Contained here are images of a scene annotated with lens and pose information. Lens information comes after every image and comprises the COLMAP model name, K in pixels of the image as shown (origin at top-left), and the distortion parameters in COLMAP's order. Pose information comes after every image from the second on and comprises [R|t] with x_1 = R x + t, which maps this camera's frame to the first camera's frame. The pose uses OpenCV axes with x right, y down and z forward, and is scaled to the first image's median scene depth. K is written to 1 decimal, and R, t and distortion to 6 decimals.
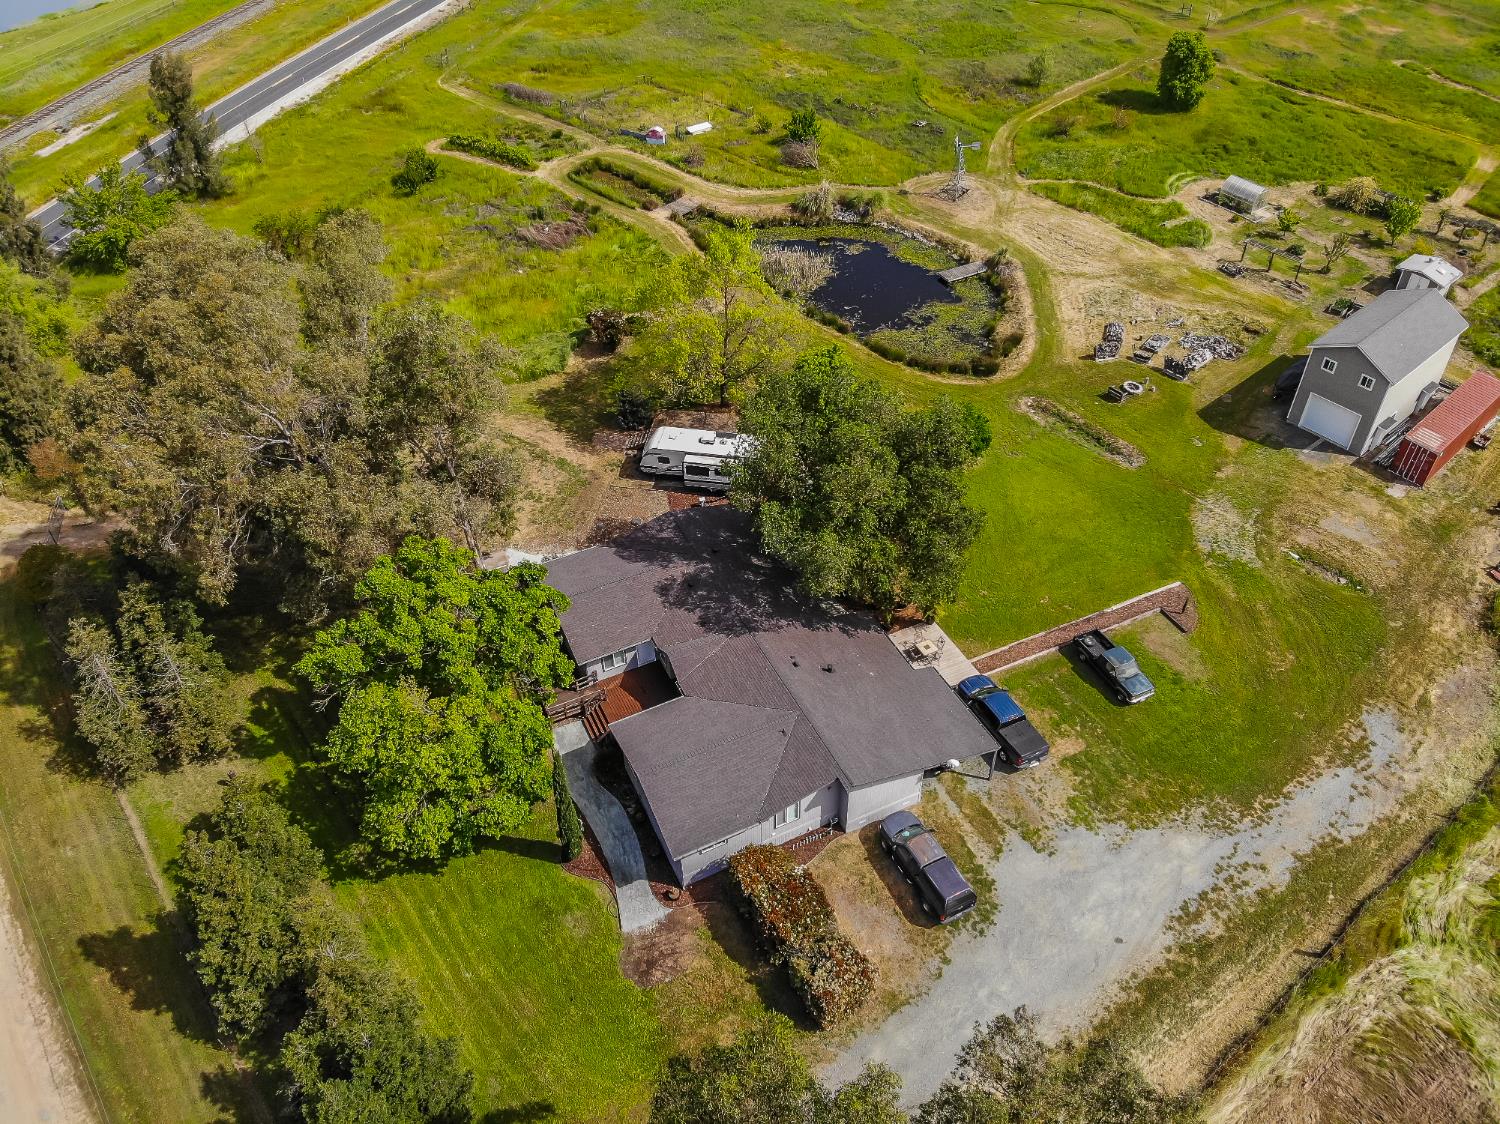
lens RADIAL K [[1098.9, 0, 747.0], [0, 1098.9, 587.9], [0, 0, 1]] dist [0.028395, -0.134276]
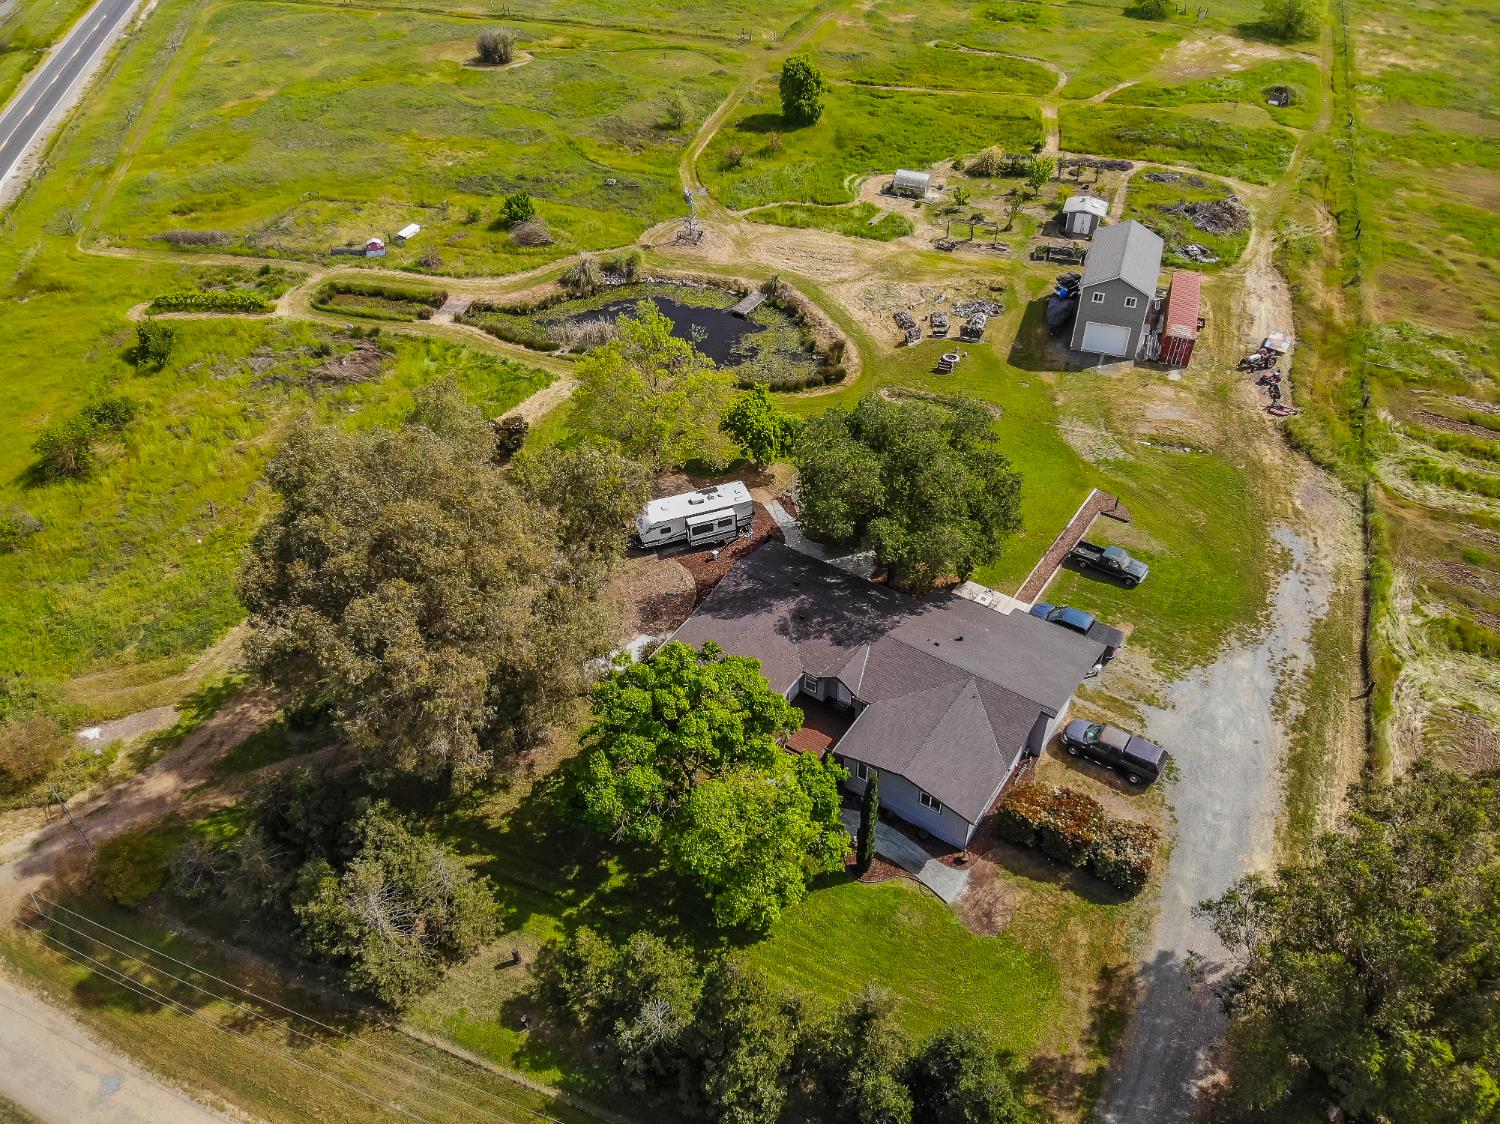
lens RADIAL K [[1098.9, 0, 747.0], [0, 1098.9, 587.9], [0, 0, 1]] dist [0.028395, -0.134276]
pose [[0.866111, -0.334480, 0.371451, -0.392699], [0.344342, 0.937919, 0.041665, -0.075561], [-0.362327, 0.091820, 0.927517, -0.013560]]
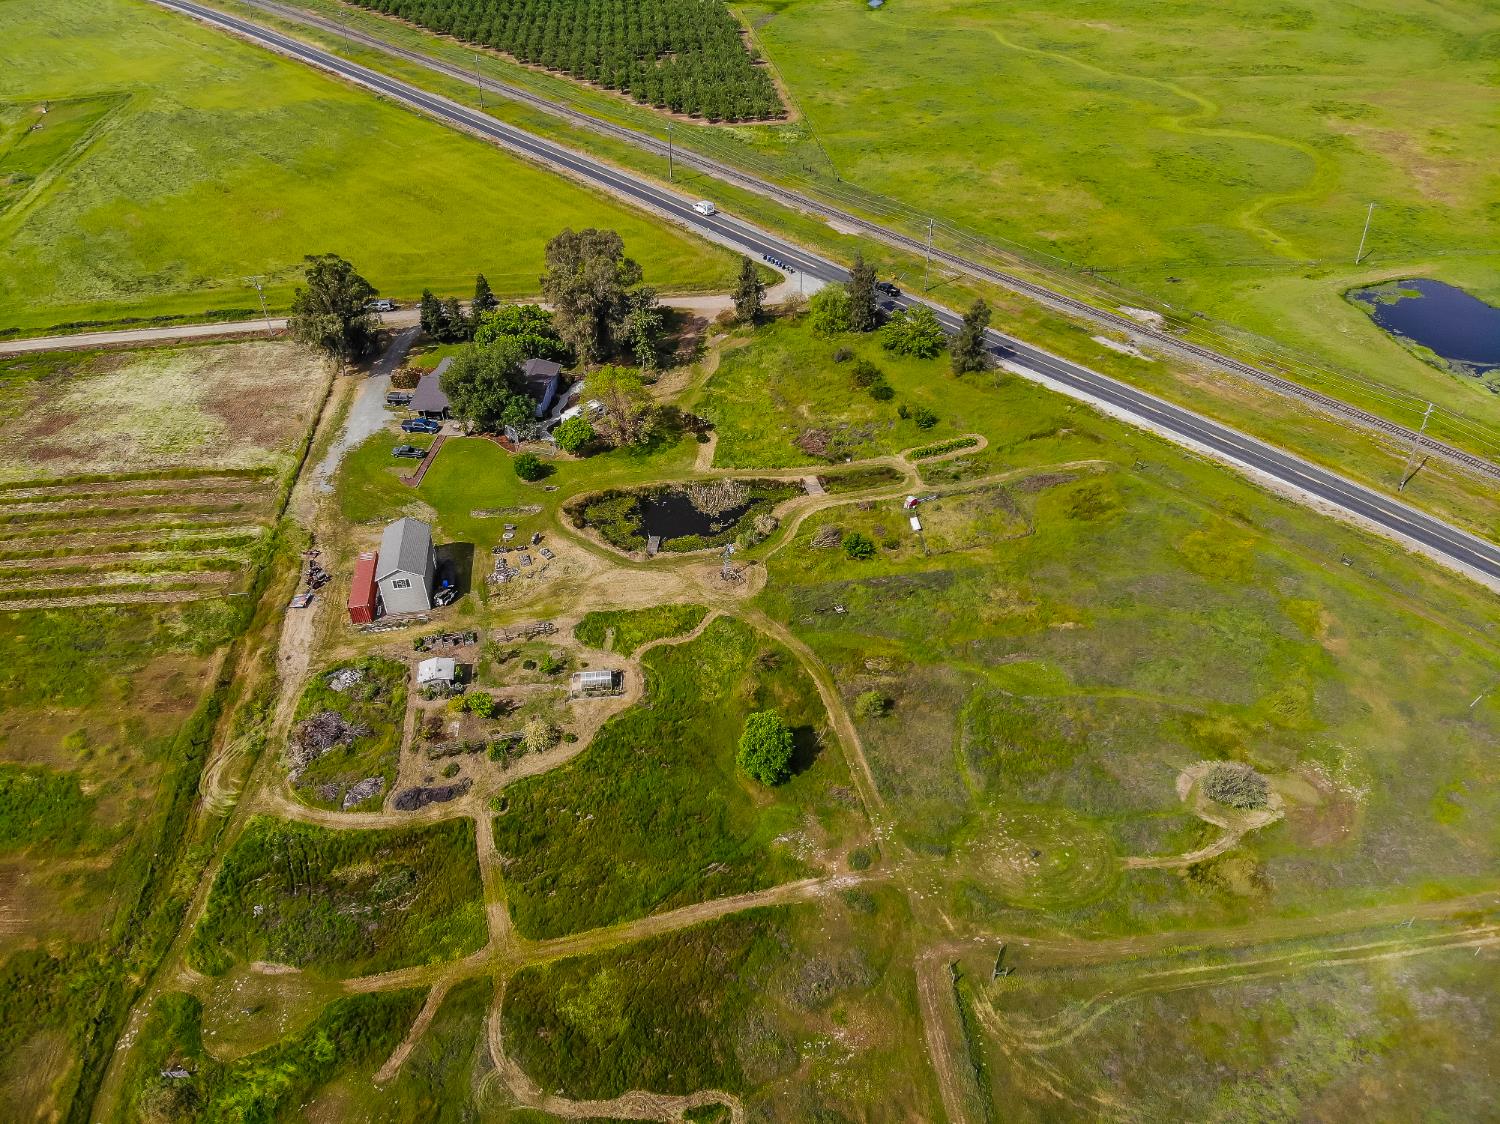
lens RADIAL K [[1108.2, 0, 763.2], [0, 1108.2, 564.8], [0, 0, 1]] dist [0.058500, -0.187130]
pose [[-0.515016, 0.537491, -0.667729, 1.557403], [-0.583240, 0.351126, 0.732490, -2.004927], [0.628164, 0.766690, 0.132651, 1.113358]]
